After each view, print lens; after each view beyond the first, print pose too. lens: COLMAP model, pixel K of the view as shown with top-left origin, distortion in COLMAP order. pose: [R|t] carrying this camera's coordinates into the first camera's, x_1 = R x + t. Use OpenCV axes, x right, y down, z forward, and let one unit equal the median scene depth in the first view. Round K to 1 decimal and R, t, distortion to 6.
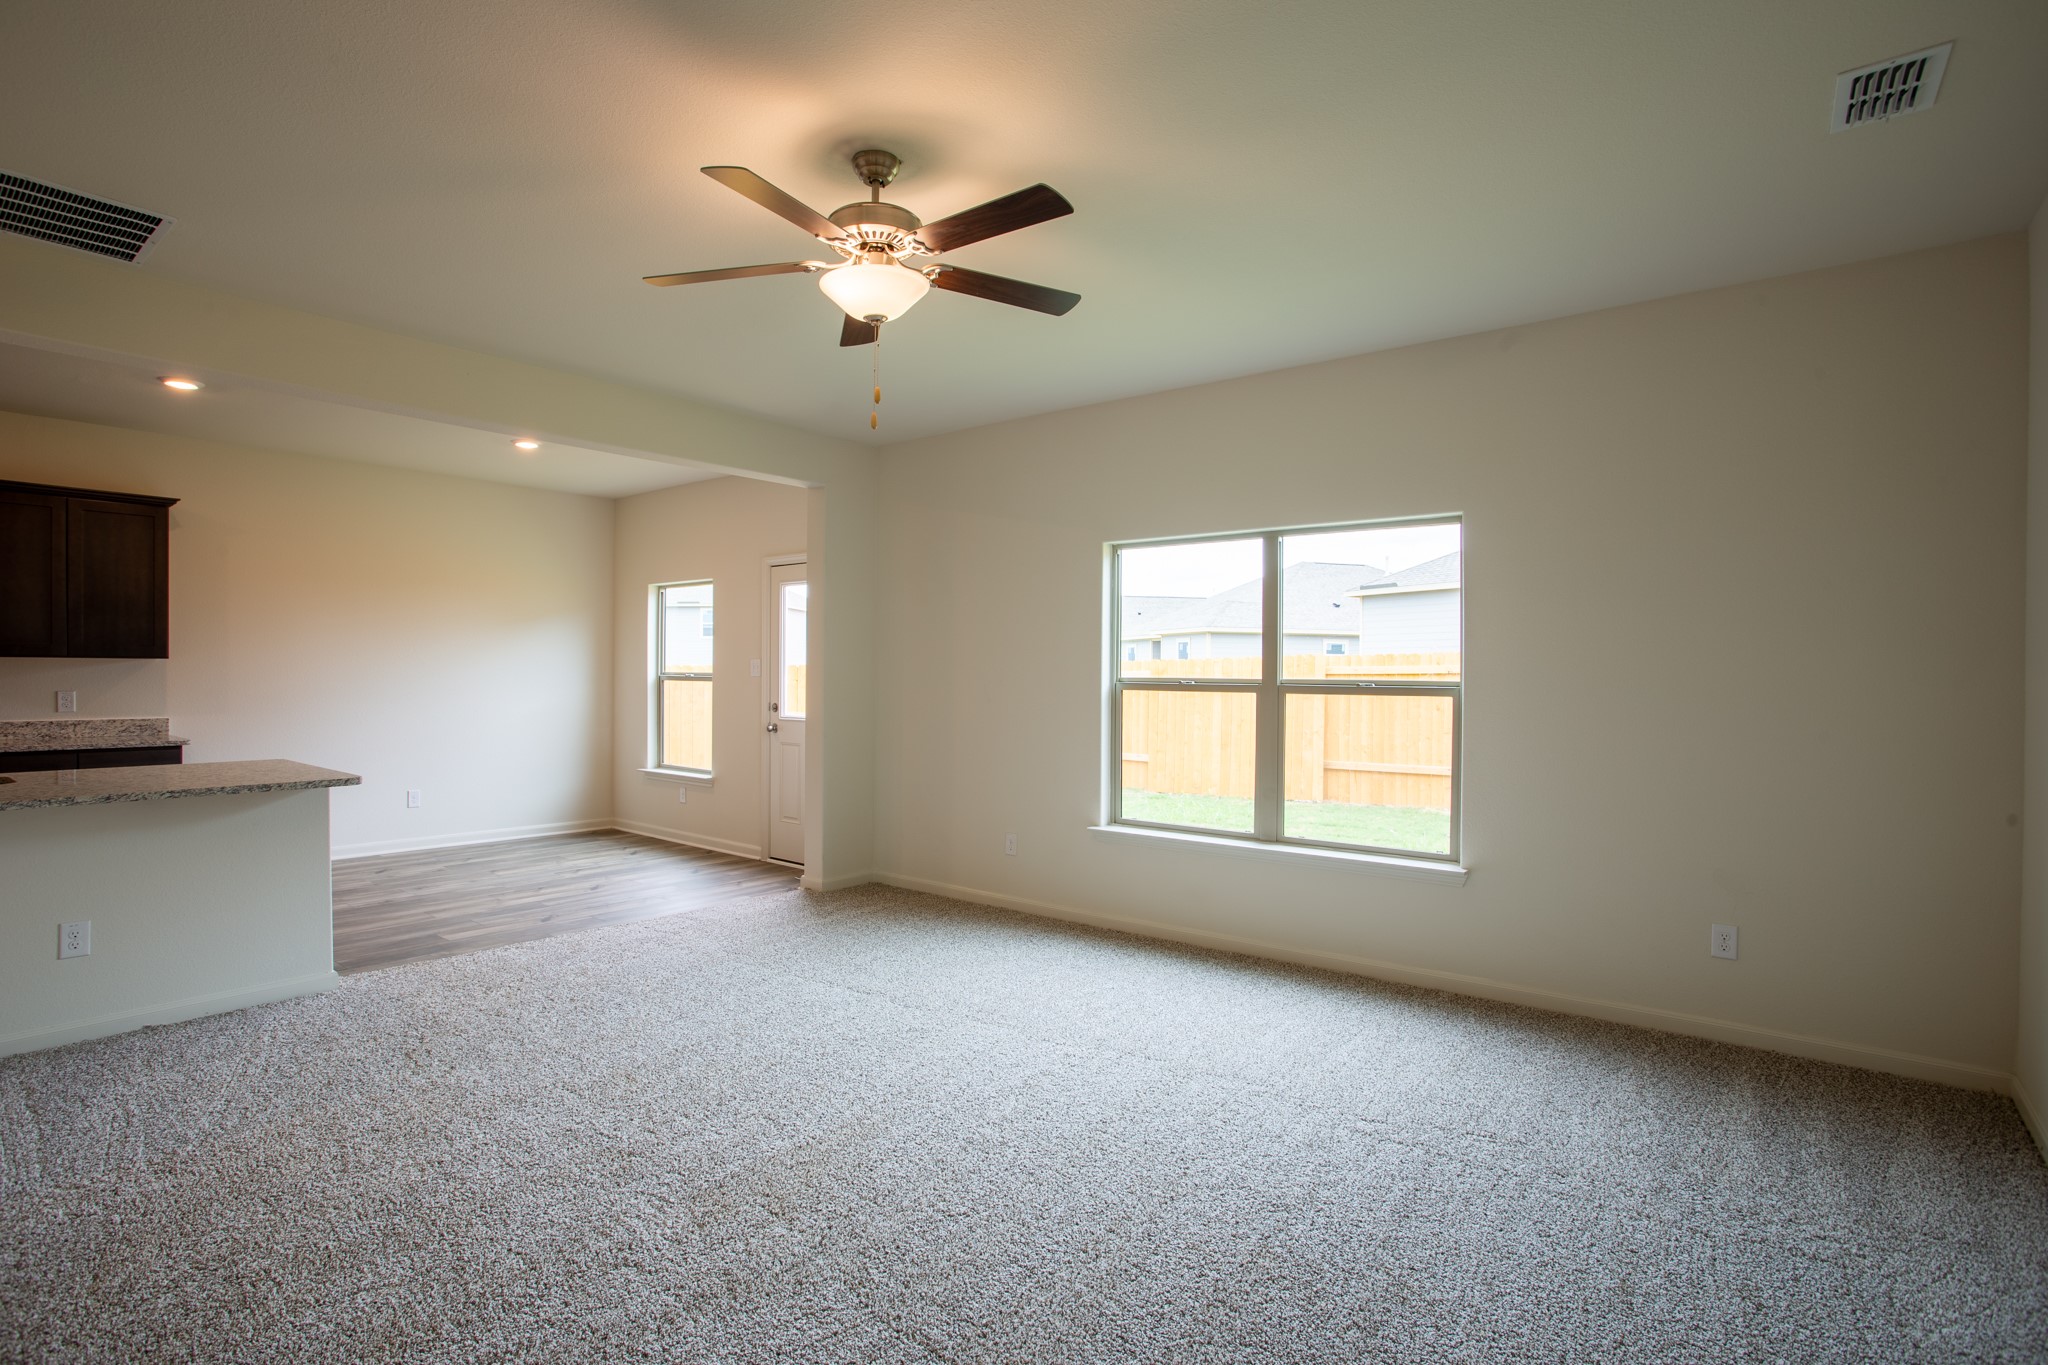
lens RADIAL K [[998.6, 0, 1031.2], [0, 998.6, 690.2], [0, 0, 1]] dist [-0.067747, 0.026572]
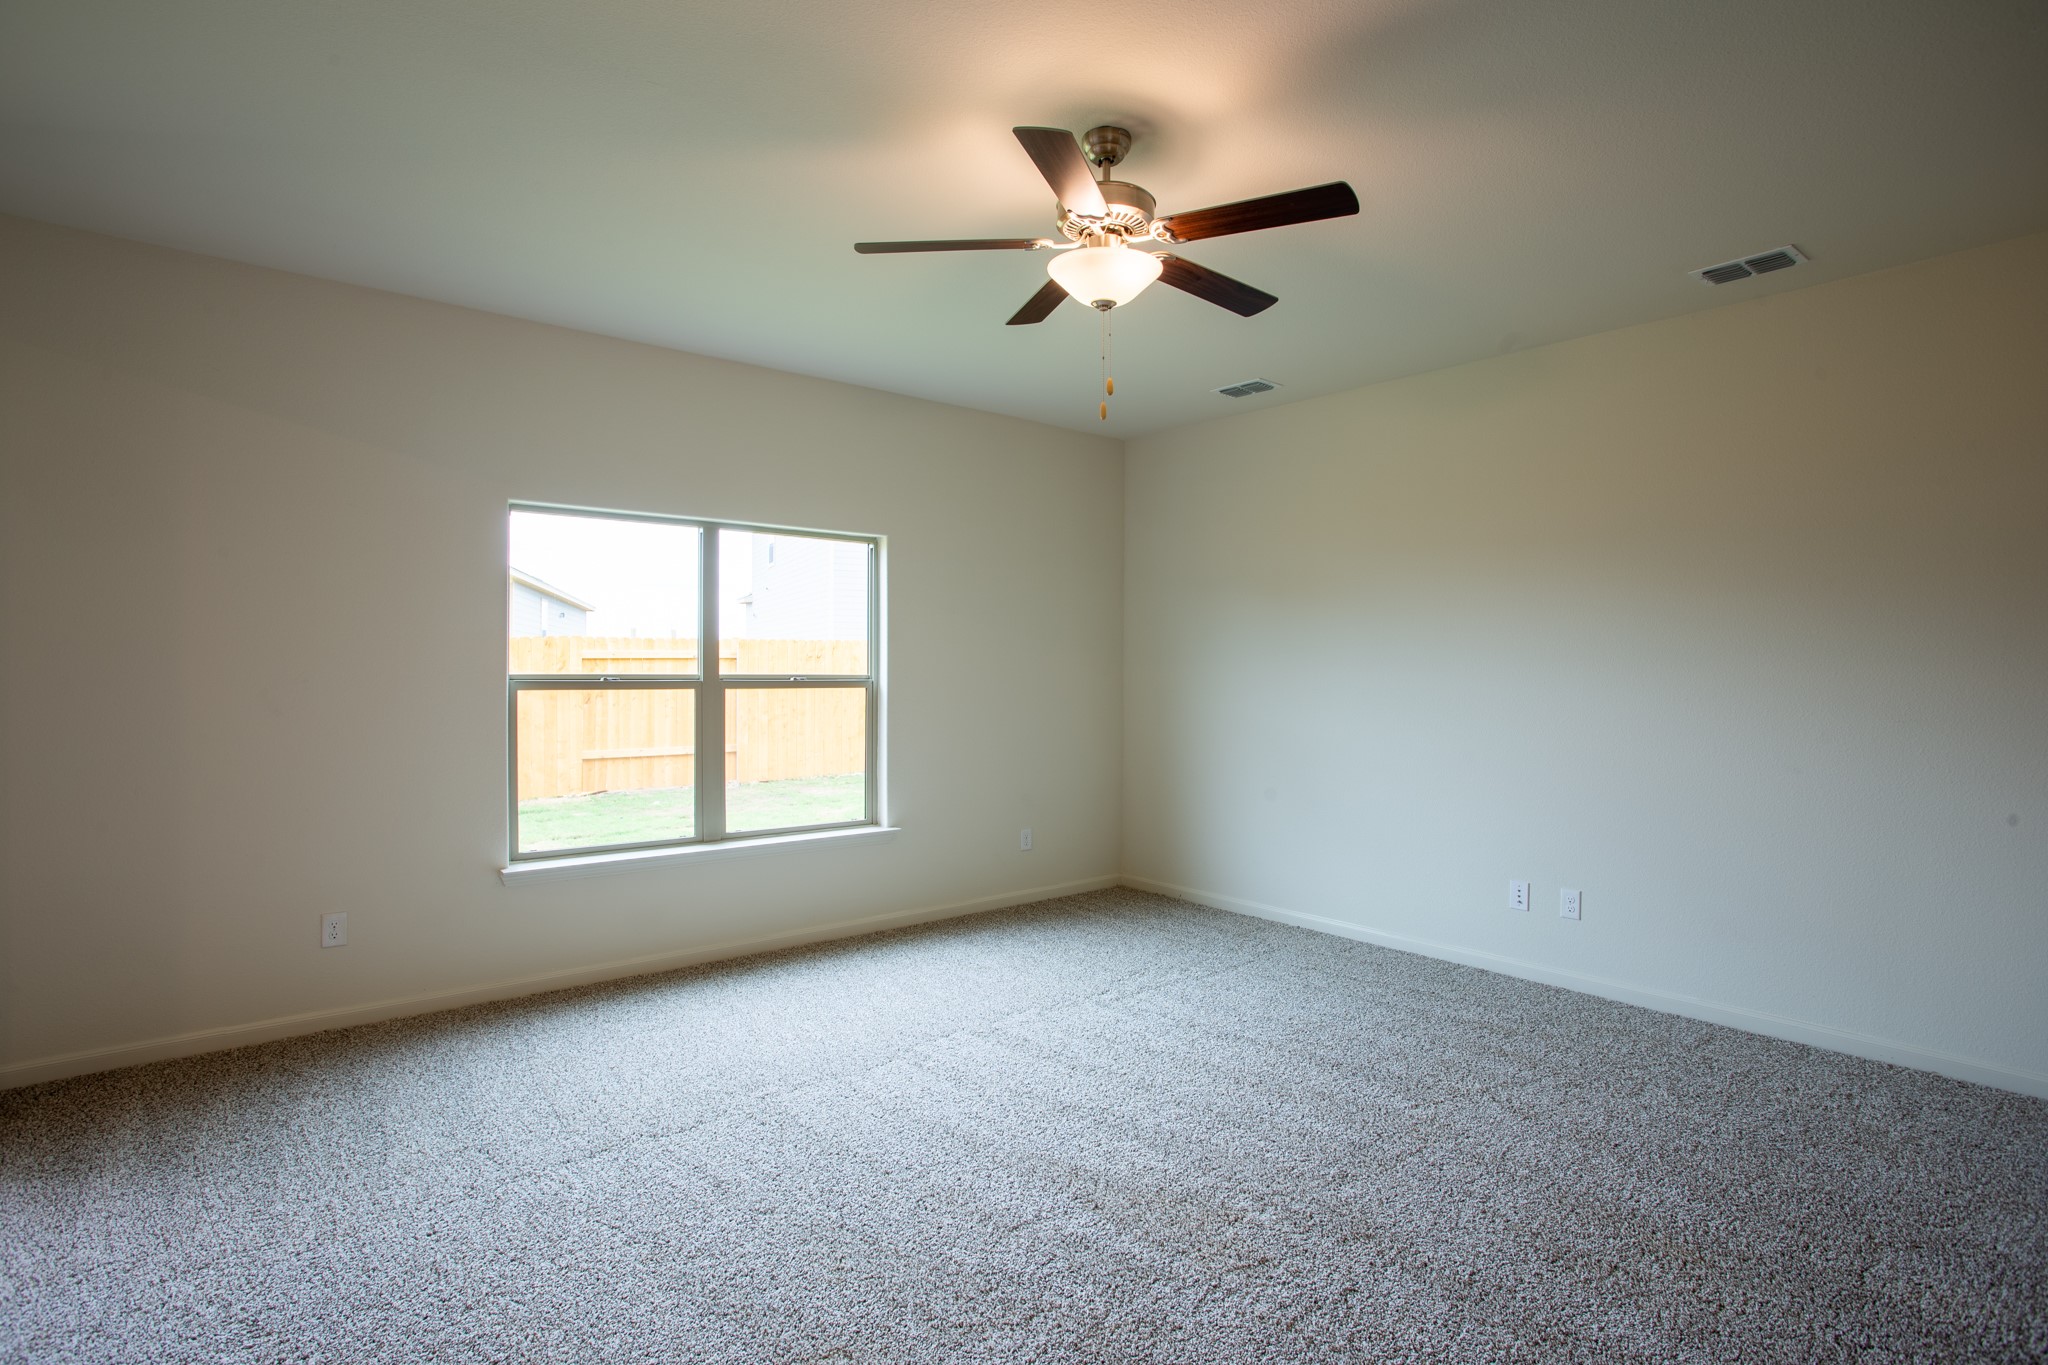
lens RADIAL K [[998.6, 0, 1010.8], [0, 998.6, 687.6], [0, 0, 1]] dist [-0.067747, 0.026572]
pose [[0.215885, -0.022720, 0.976154, -0.640641], [0.012964, 0.999708, 0.020401, -0.014330], [-0.976333, 0.008251, 0.216117, 0.503535]]
